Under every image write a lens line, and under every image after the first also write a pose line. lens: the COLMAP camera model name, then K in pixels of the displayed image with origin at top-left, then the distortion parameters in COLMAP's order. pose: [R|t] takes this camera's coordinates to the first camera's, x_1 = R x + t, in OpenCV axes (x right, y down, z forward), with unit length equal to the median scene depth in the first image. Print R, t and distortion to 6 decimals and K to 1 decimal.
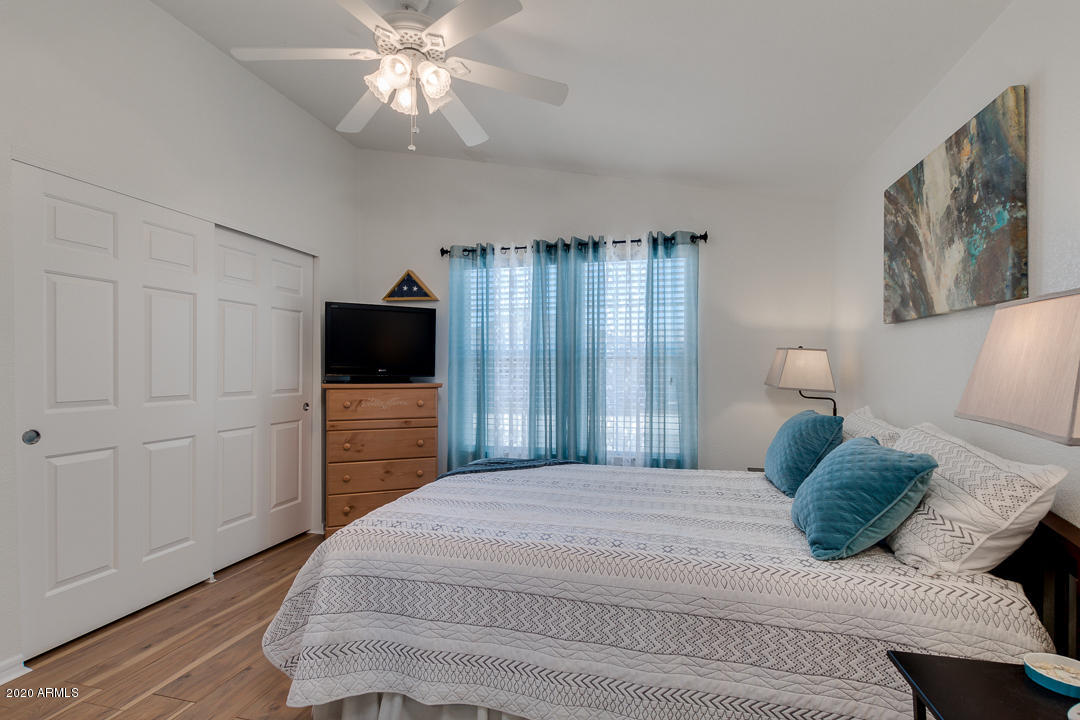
lens RADIAL K [[510.7, 0, 541.4], [0, 510.7, 376.0], [0, 0, 1]] dist [0.004552, -0.000354]
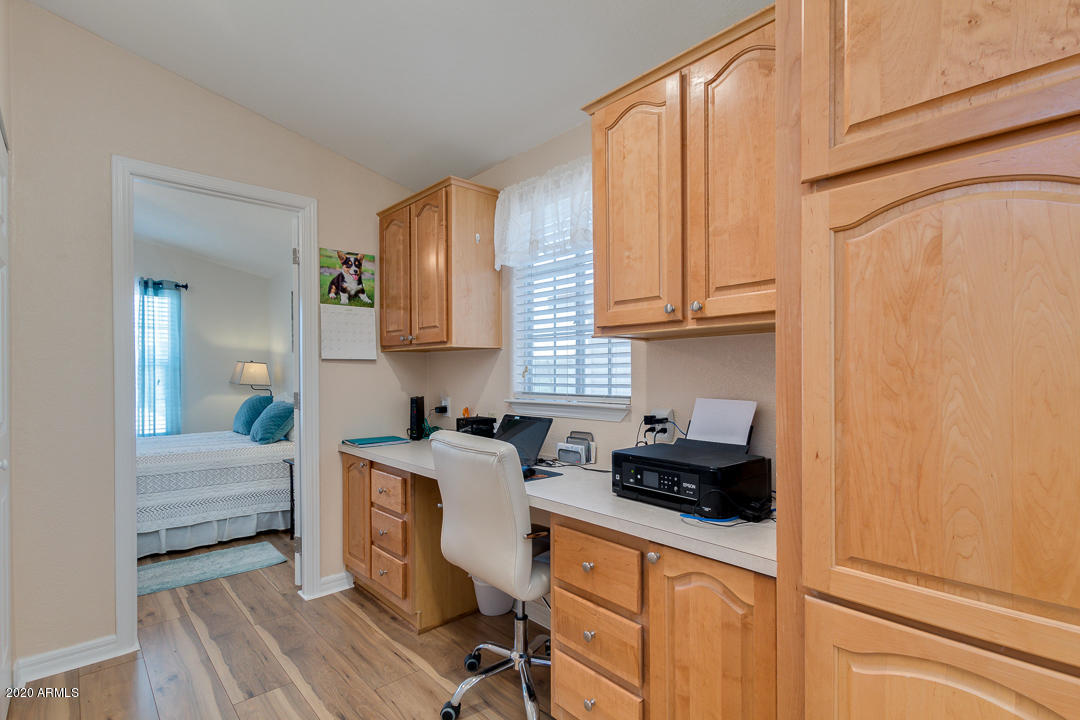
lens RADIAL K [[510.7, 0, 541.4], [0, 510.7, 376.0], [0, 0, 1]] dist [0.004552, -0.000354]
pose [[0.545096, -0.002296, 0.838370, -0.380881], [0.011643, 0.999921, -0.004832, 0.013429], [-0.838293, 0.012395, 0.545079, -0.712224]]
